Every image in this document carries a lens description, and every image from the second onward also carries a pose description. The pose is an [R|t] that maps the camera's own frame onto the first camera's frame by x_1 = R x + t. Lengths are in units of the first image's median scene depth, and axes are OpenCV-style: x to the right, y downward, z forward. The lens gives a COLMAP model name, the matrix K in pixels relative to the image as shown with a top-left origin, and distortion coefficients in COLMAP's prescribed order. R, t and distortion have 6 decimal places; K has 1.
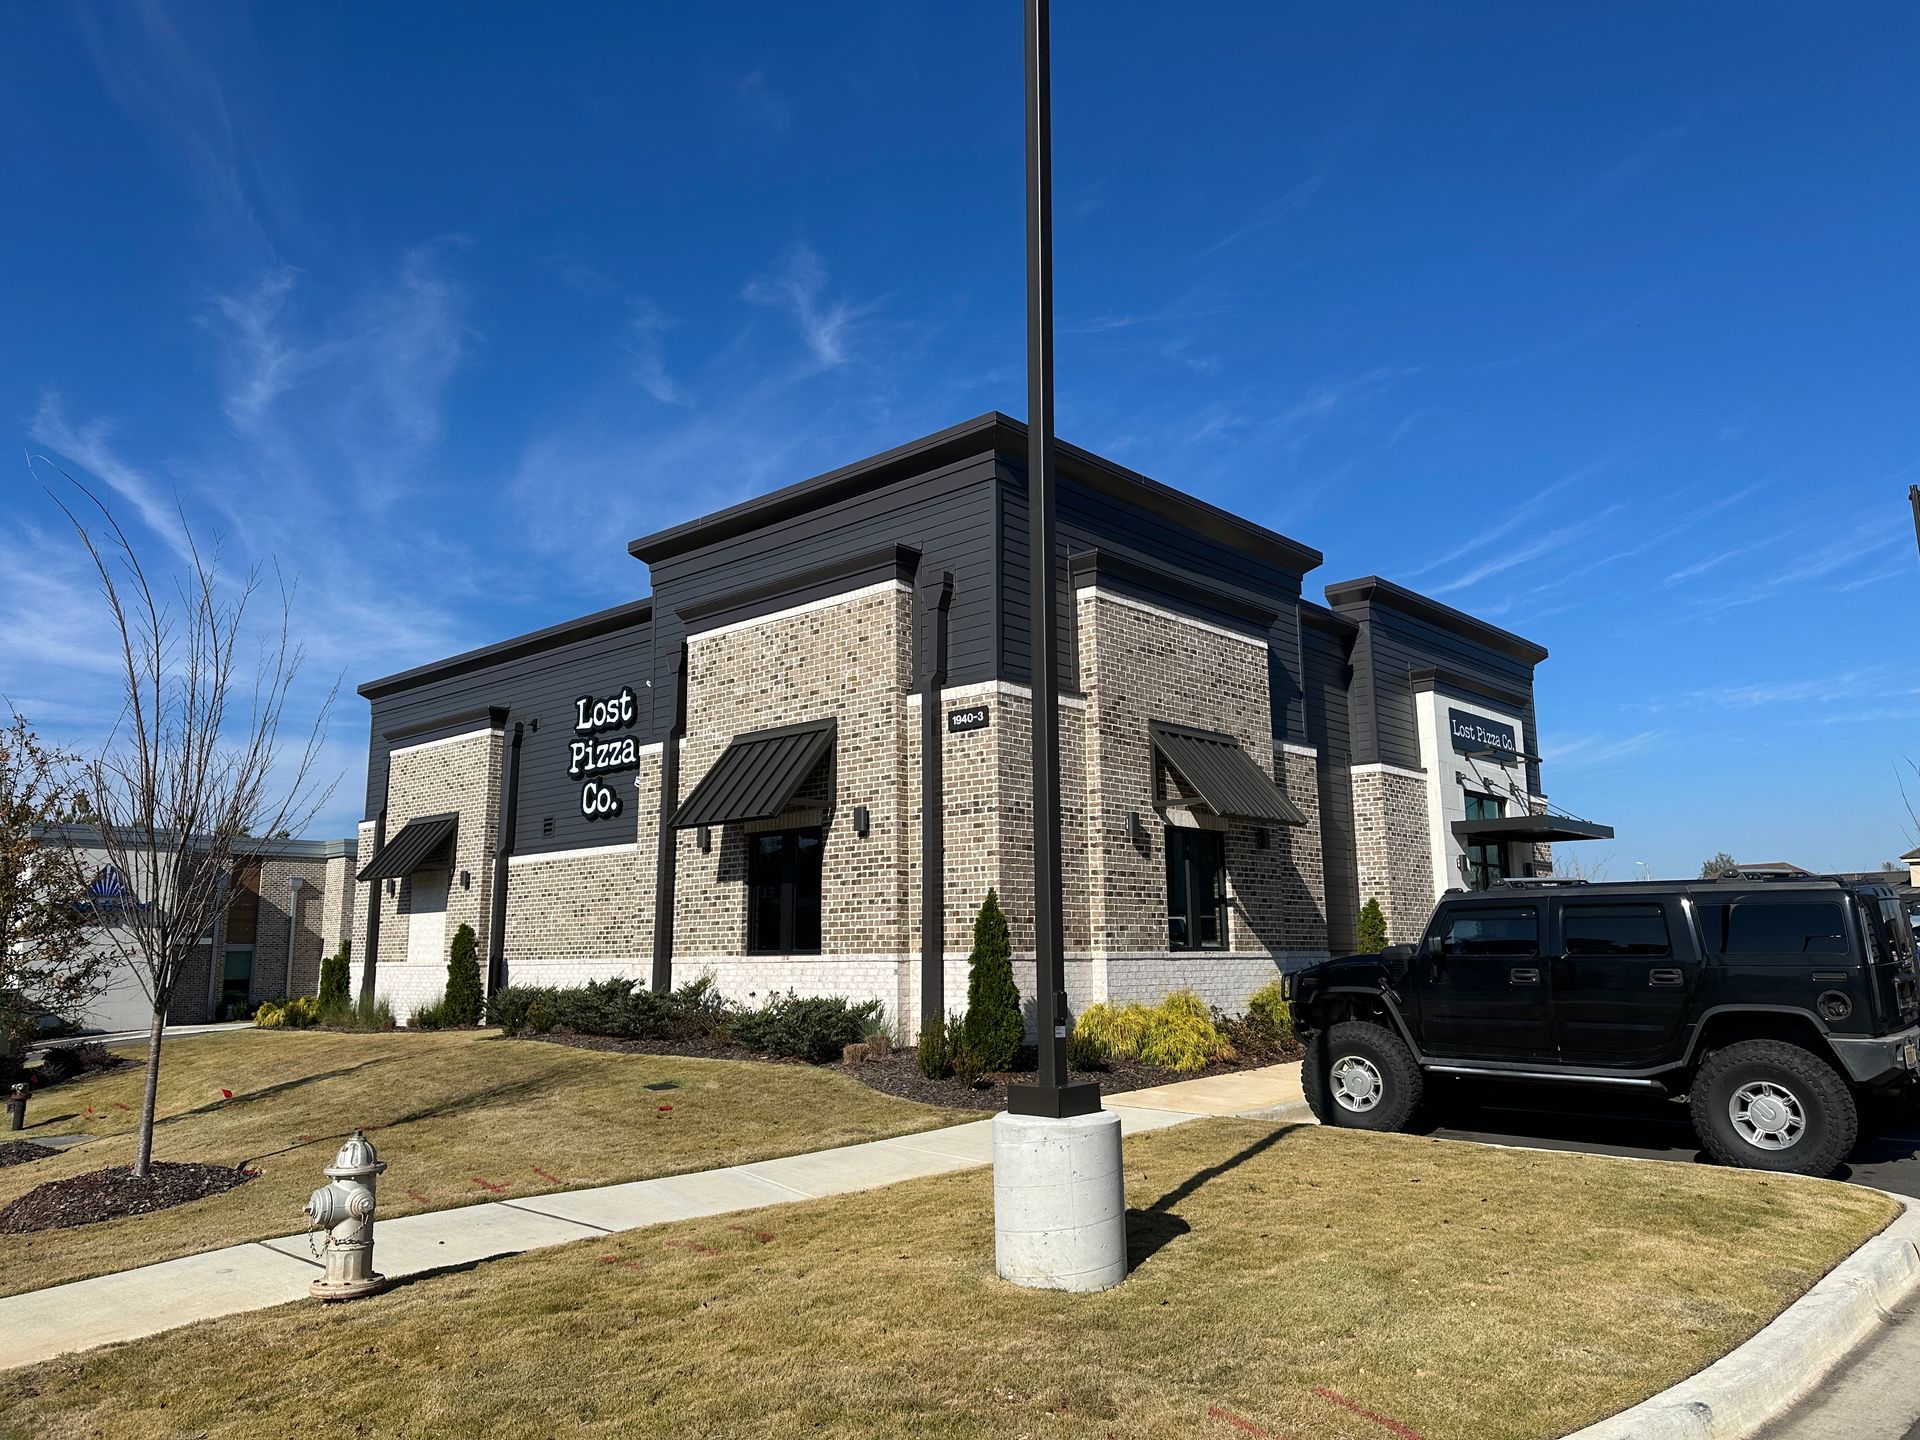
lens RADIAL K [[1331.9, 0, 953.1], [0, 1331.9, 727.6], [0, 0, 1]] dist [0.125314, -0.221589]
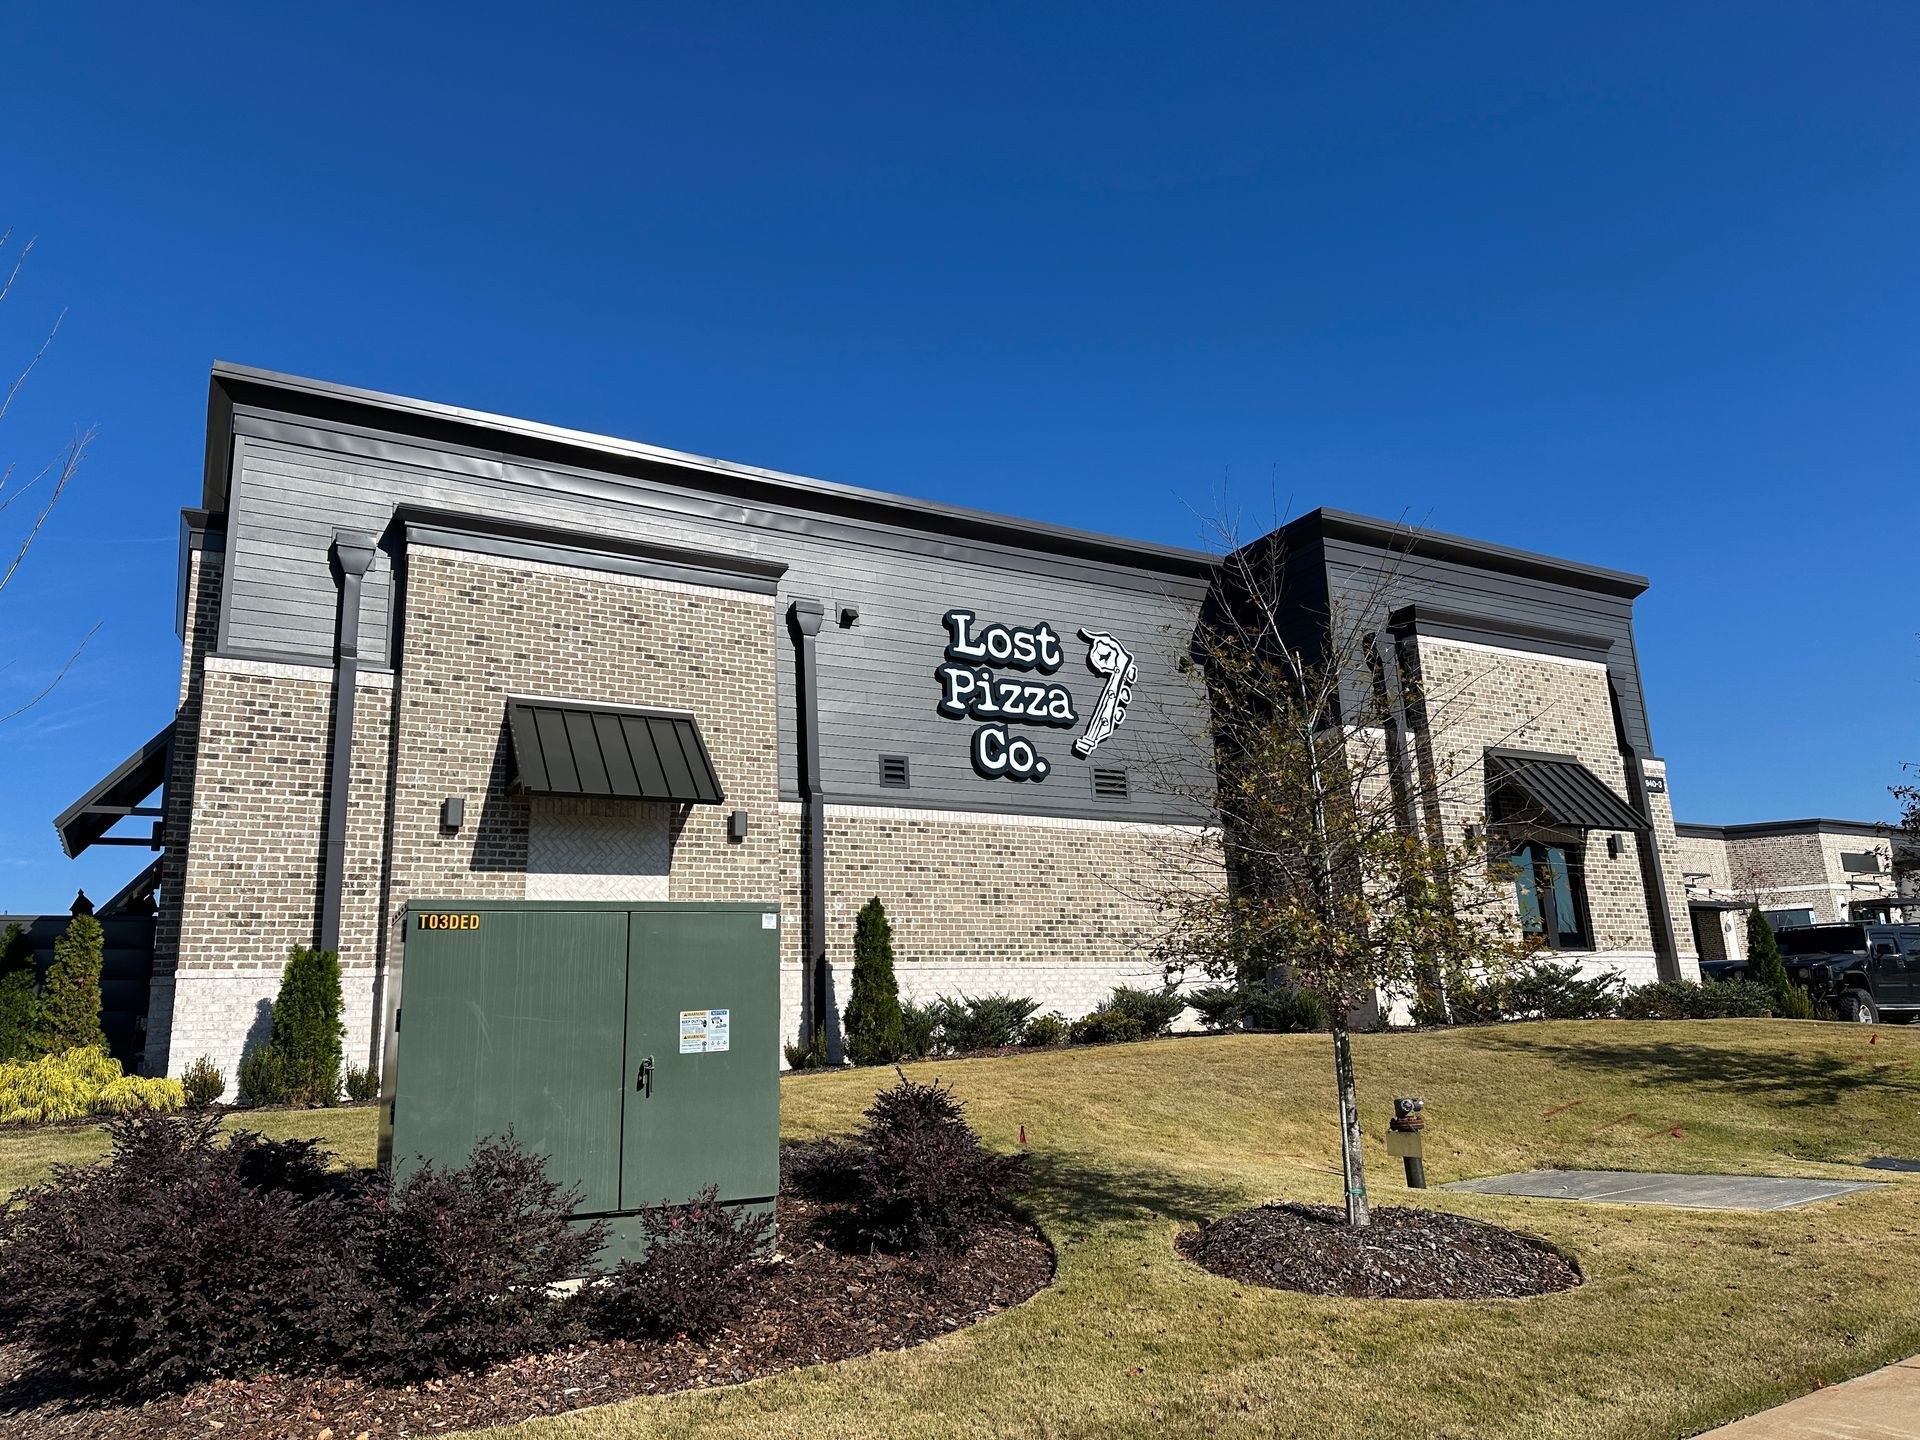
lens RADIAL K [[1331.9, 0, 953.1], [0, 1331.9, 727.6], [0, 0, 1]] dist [0.125314, -0.221589]
pose [[0.318517, 0.225517, 0.920700, -0.975542], [-0.121132, 0.973008, -0.196423, 0.192046], [-0.940146, -0.048962, 0.337237, 0.777681]]
